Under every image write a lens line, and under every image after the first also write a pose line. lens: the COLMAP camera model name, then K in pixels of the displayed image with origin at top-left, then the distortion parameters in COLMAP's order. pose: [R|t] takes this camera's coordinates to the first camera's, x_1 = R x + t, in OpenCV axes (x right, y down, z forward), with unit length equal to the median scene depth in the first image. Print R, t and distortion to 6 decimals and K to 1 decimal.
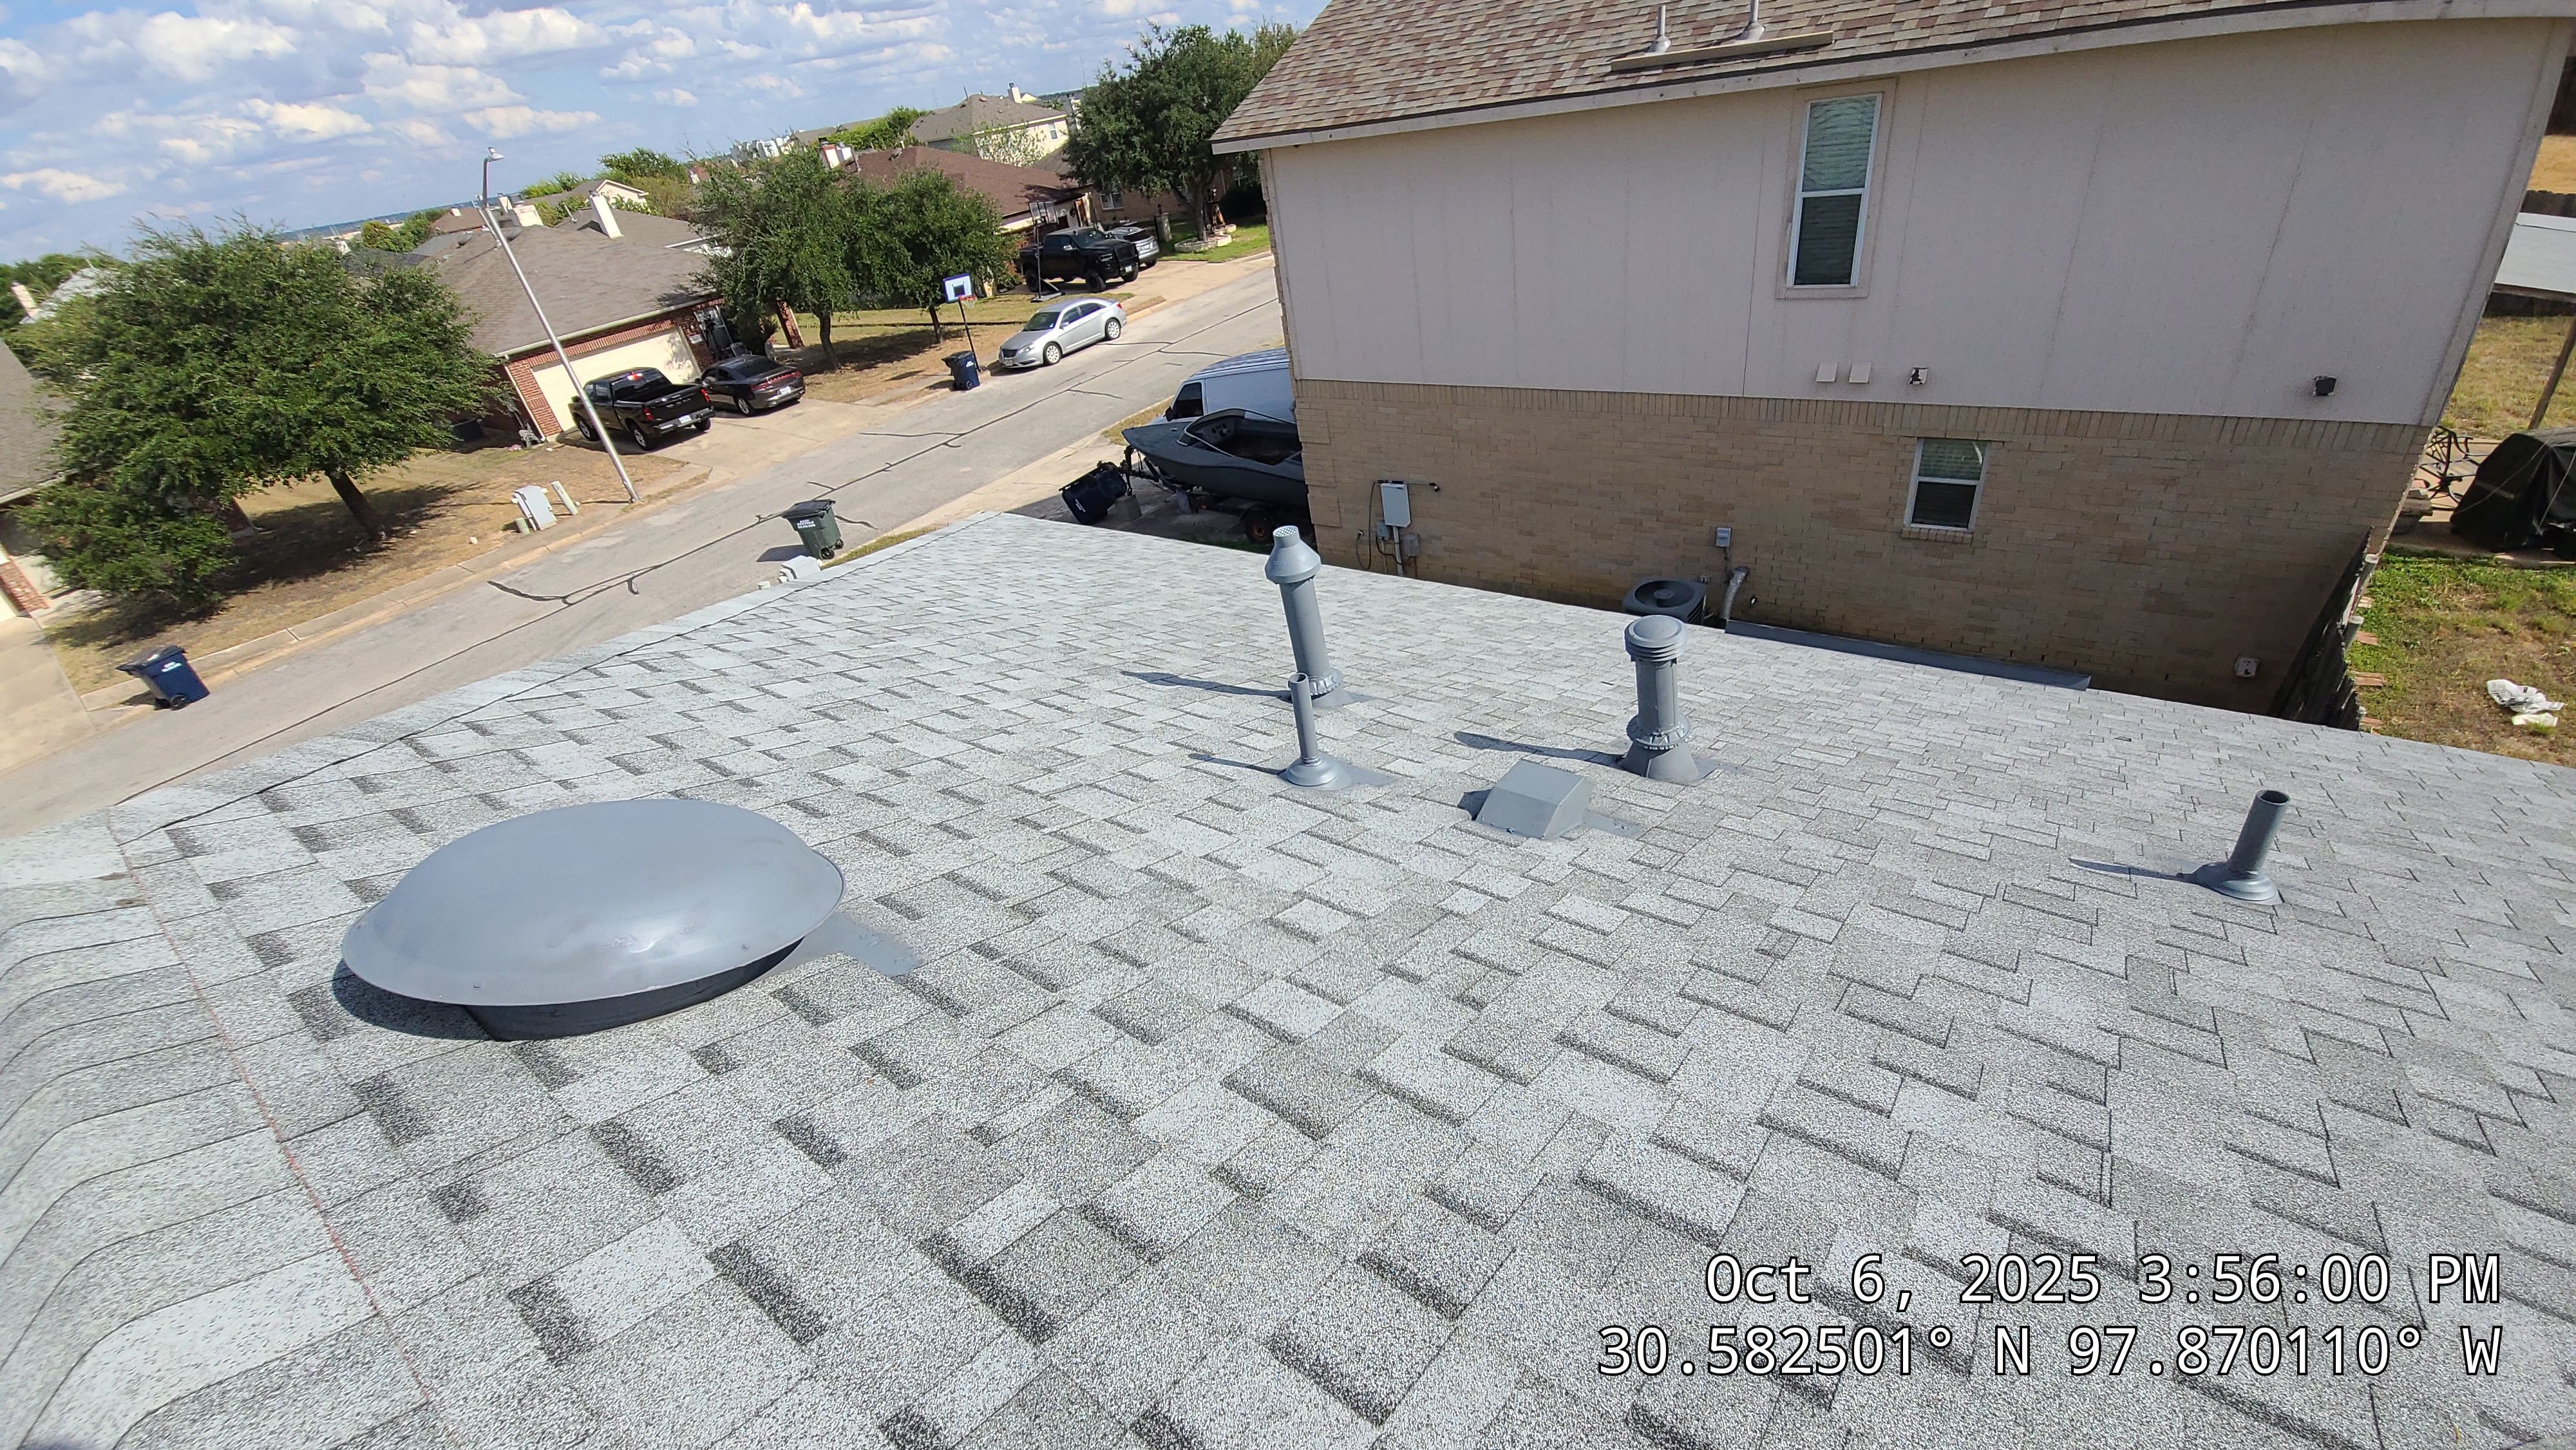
lens RADIAL K [[1046.1, 0, 1284.9], [0, 1046.1, 726.7], [0, 0, 1]] dist [0.010023, -0.007851]
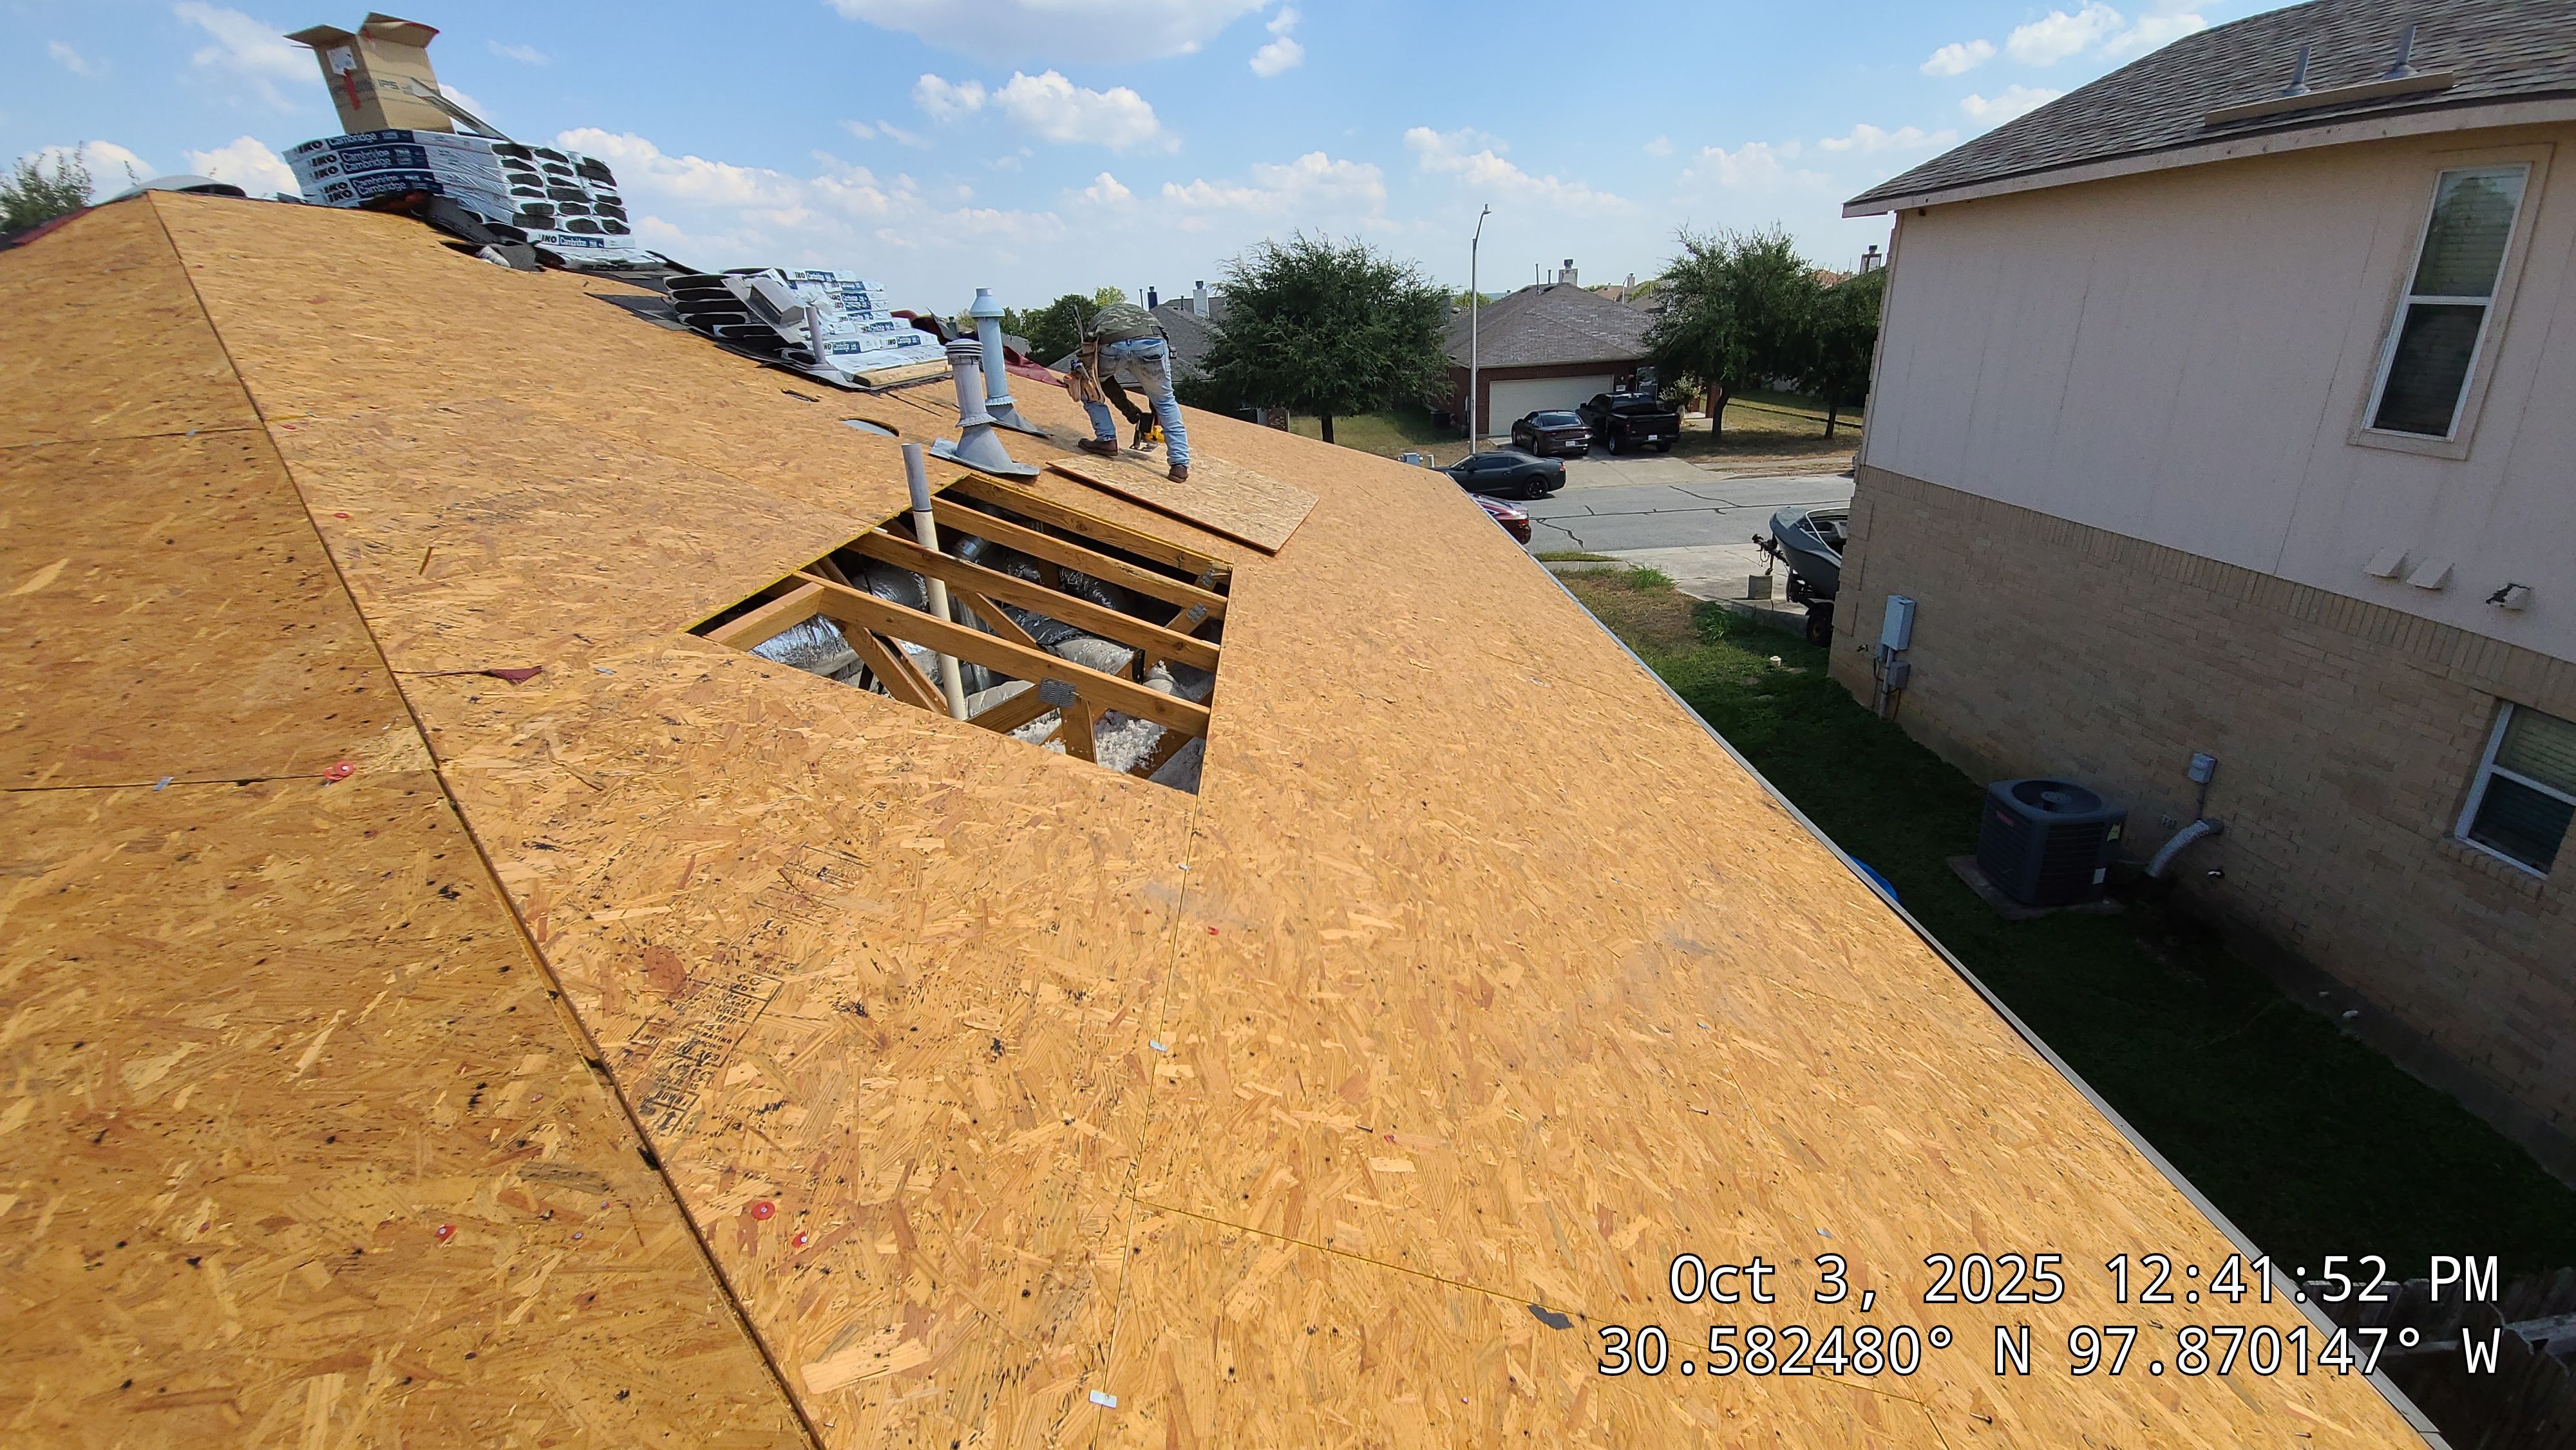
lens RADIAL K [[1040.2, 0, 1284.1], [0, 1040.2, 727.7], [0, 0, 1]] dist [0.027405, -0.020026]
pose [[0.599576, 0.408216, -0.688381, 0.579046], [-0.466511, 0.877160, 0.113835, 0.002387], [0.650290, 0.252885, 0.716361, 0.099391]]
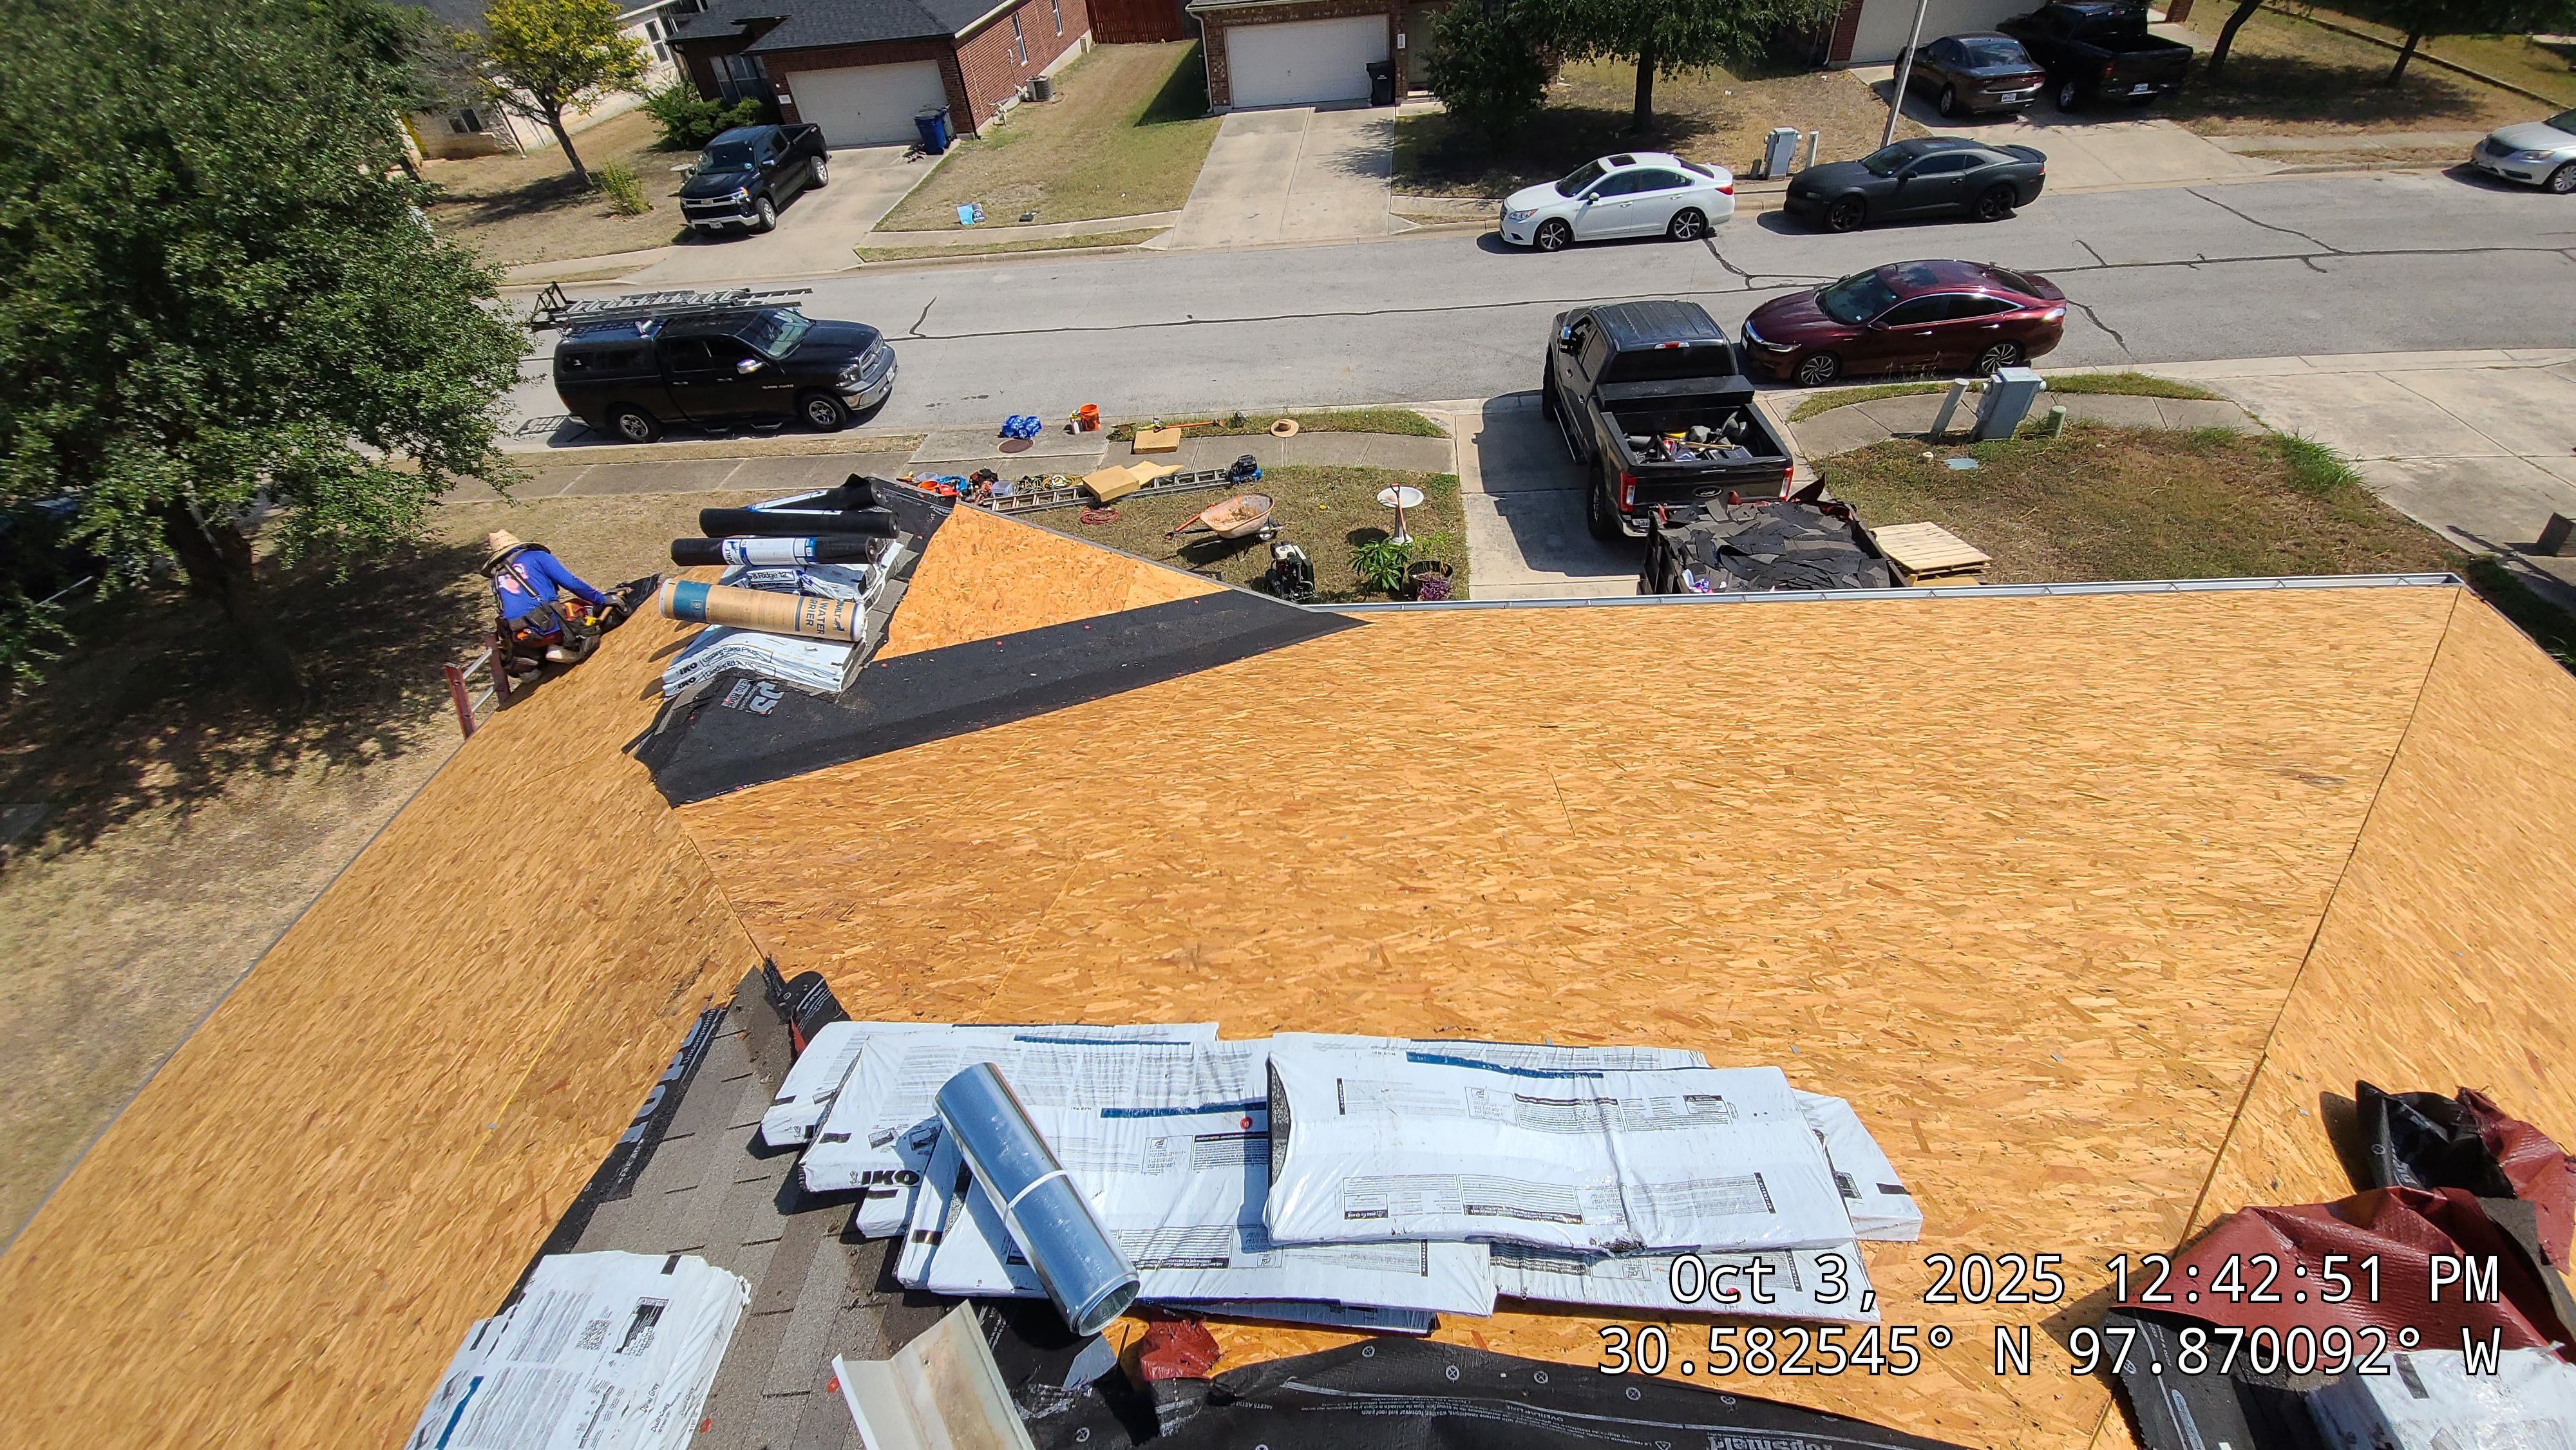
lens RADIAL K [[1040.2, 0, 1284.1], [0, 1040.2, 727.7], [0, 0, 1]] dist [0.027405, -0.020026]
pose [[0.533374, 0.642713, -0.549938, -0.277511], [-0.452693, 0.766087, 0.456268, -0.111807], [0.714549, 0.005591, 0.699563, 0.095429]]
